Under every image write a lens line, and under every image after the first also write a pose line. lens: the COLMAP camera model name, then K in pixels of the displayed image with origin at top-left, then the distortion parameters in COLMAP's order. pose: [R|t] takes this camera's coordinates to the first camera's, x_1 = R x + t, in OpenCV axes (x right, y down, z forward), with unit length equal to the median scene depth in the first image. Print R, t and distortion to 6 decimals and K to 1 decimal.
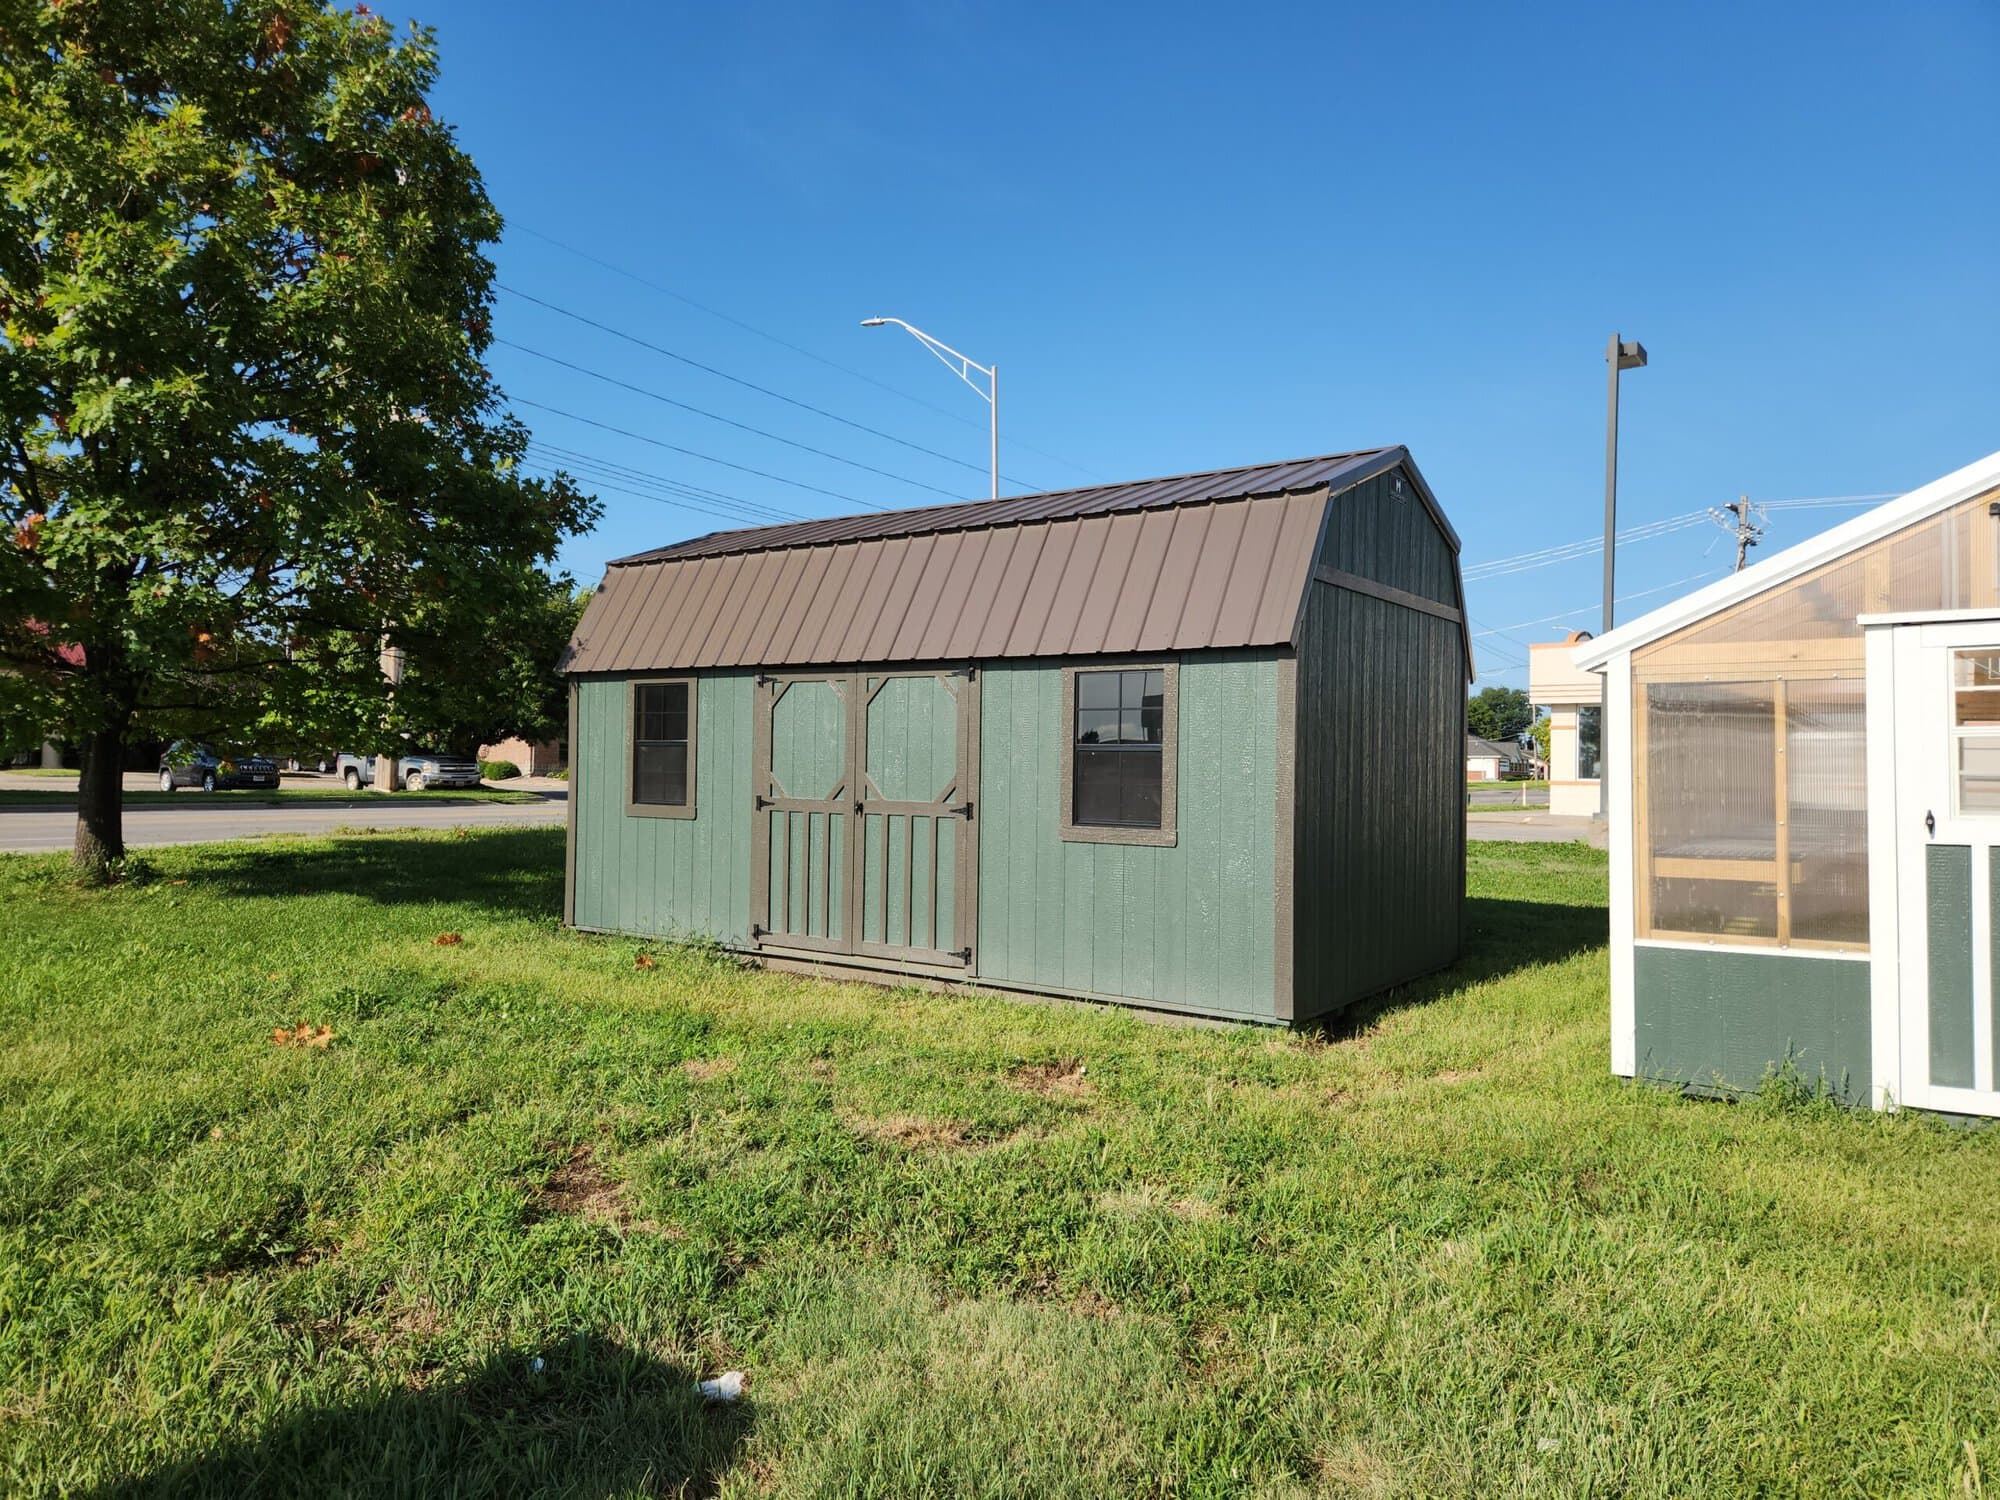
lens RADIAL K [[1330.8, 0, 988.2], [0, 1330.8, 759.7], [0, 0, 1]] dist [0.090445, -0.103348]
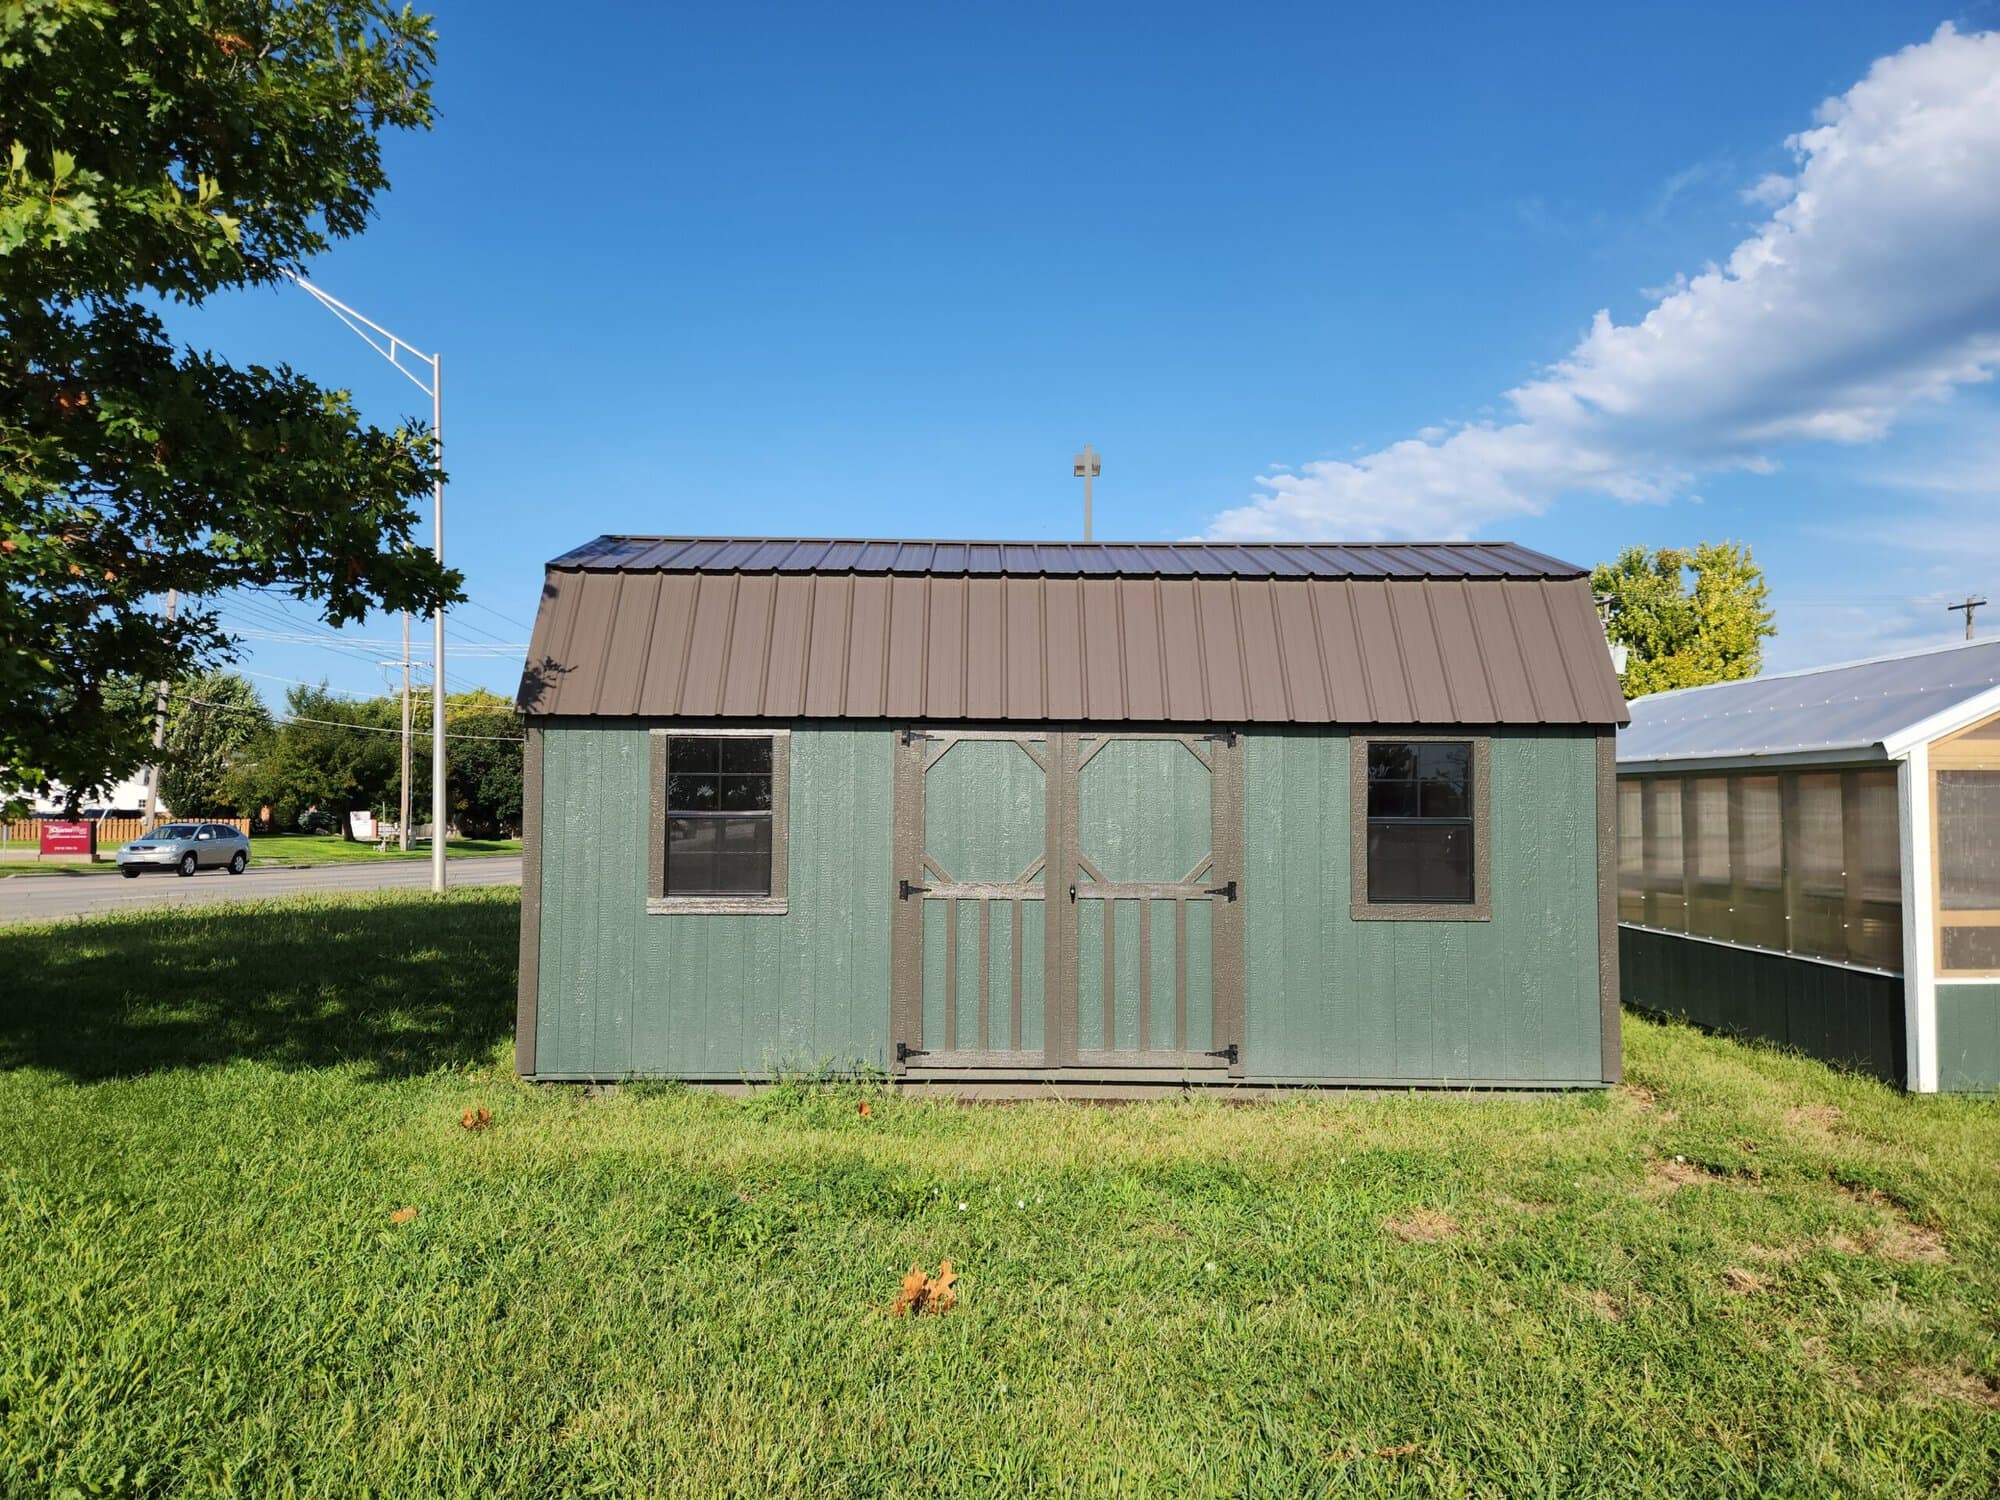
lens RADIAL K [[1330.8, 0, 988.2], [0, 1330.8, 759.7], [0, 0, 1]] dist [0.090445, -0.103348]
pose [[0.809372, 0.016643, 0.587061, -0.633104], [0.005047, 0.999364, -0.035290, -0.017908], [-0.587275, 0.031525, 0.808773, 0.340736]]
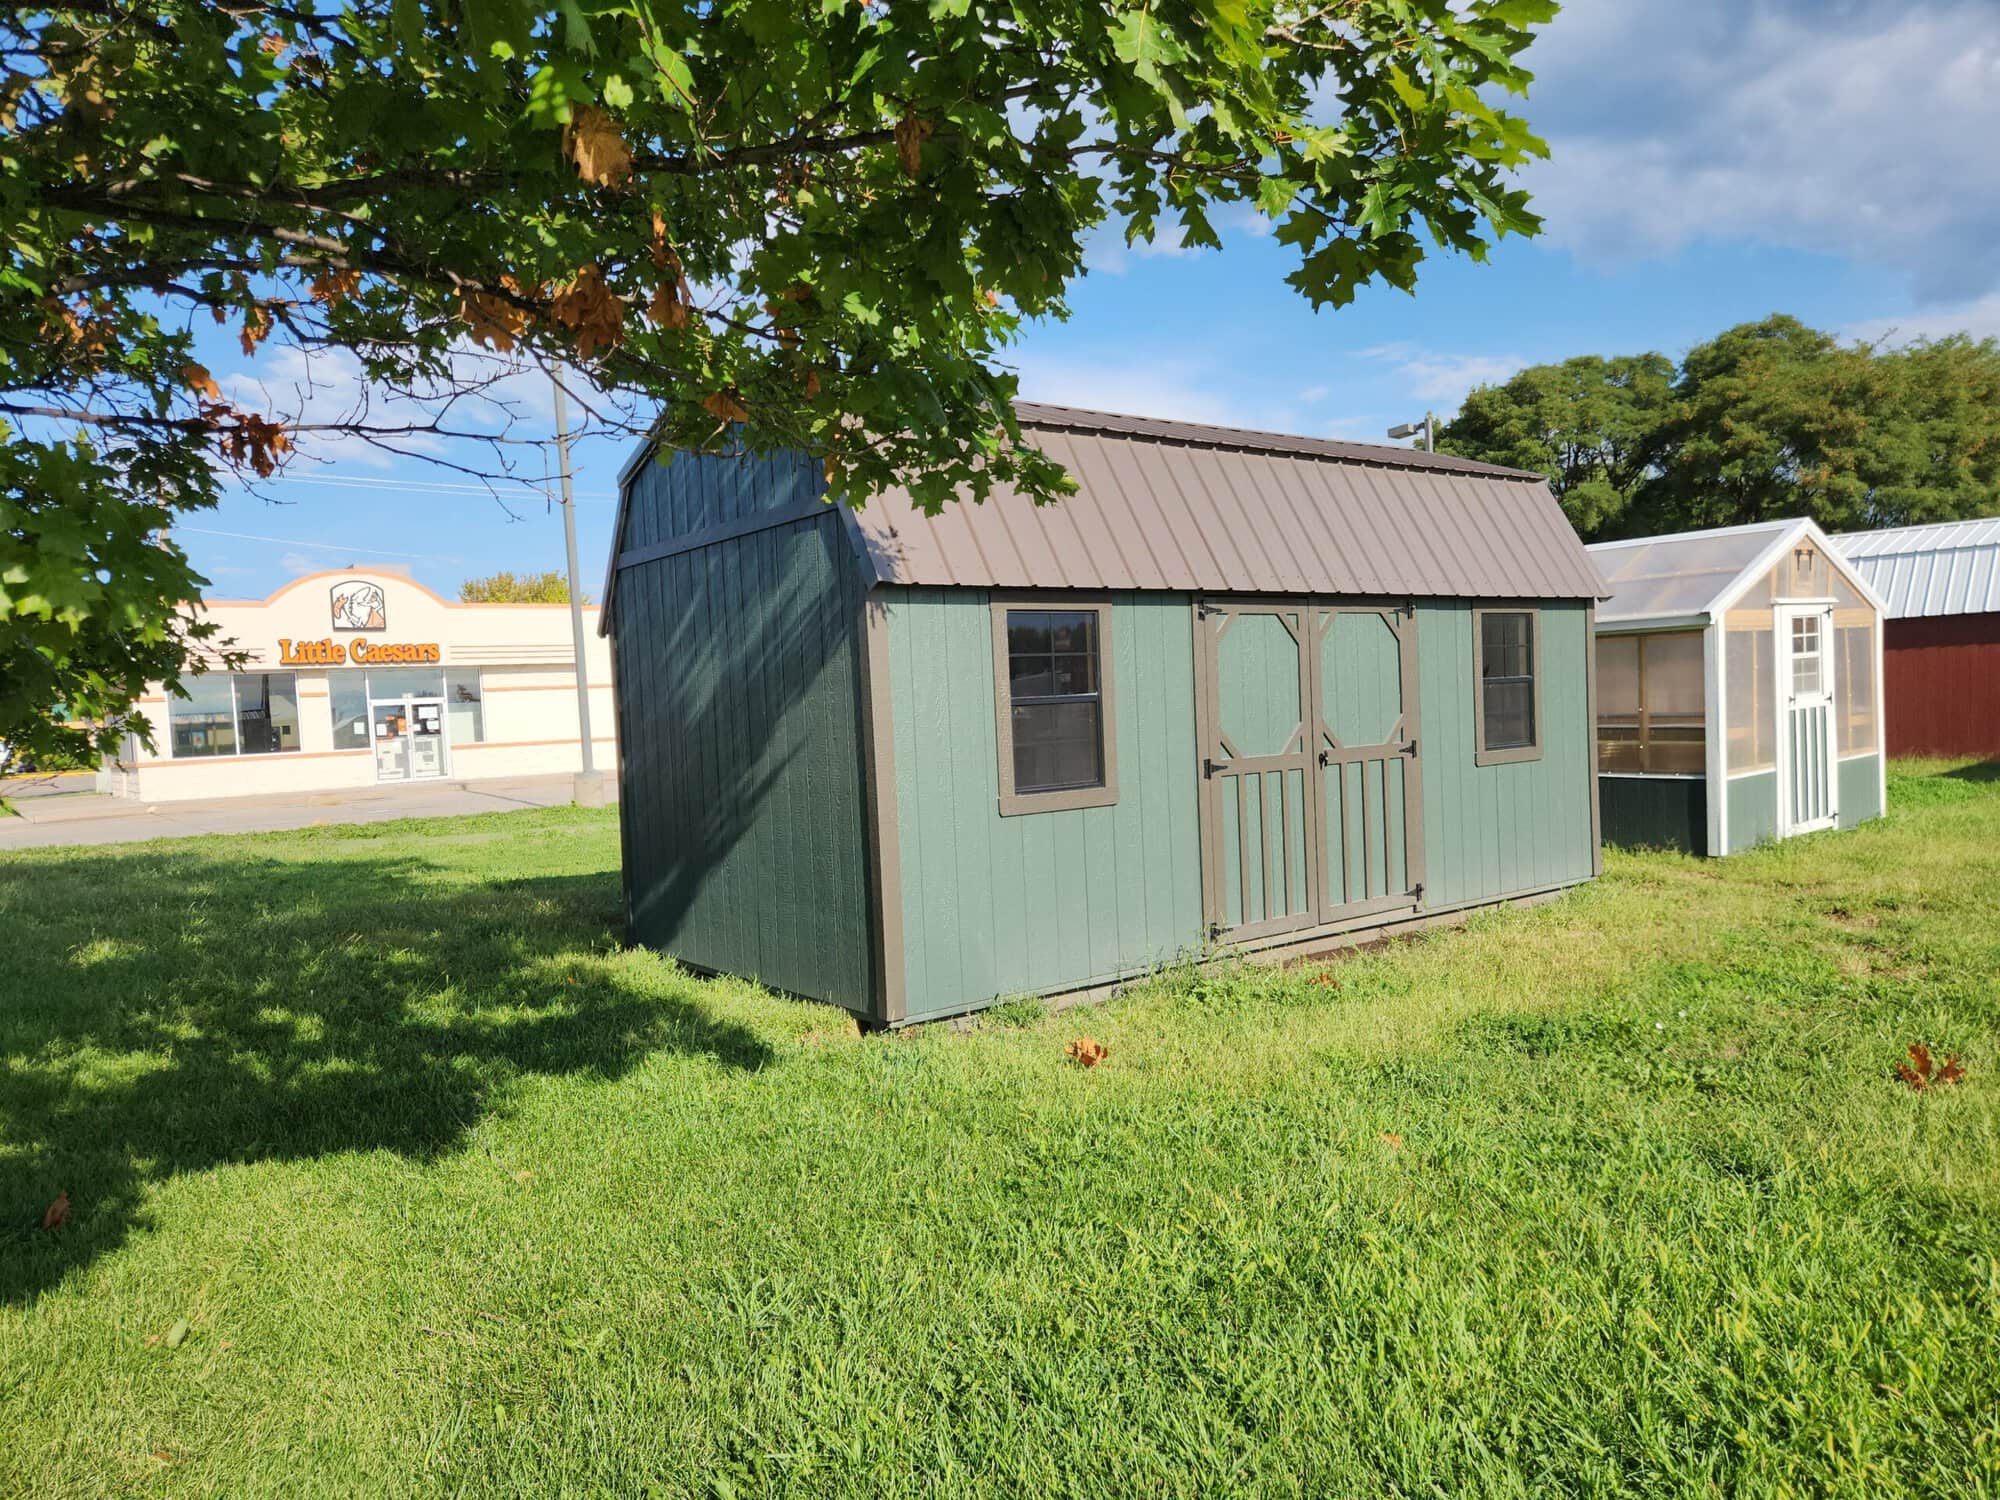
lens RADIAL K [[1330.8, 0, 988.2], [0, 1330.8, 759.7], [0, 0, 1]] dist [0.090445, -0.103348]
pose [[0.304862, -0.072024, 0.949669, -1.001017], [0.045333, 0.997104, 0.061069, -0.027551], [-0.951317, 0.024433, 0.307244, 0.929193]]
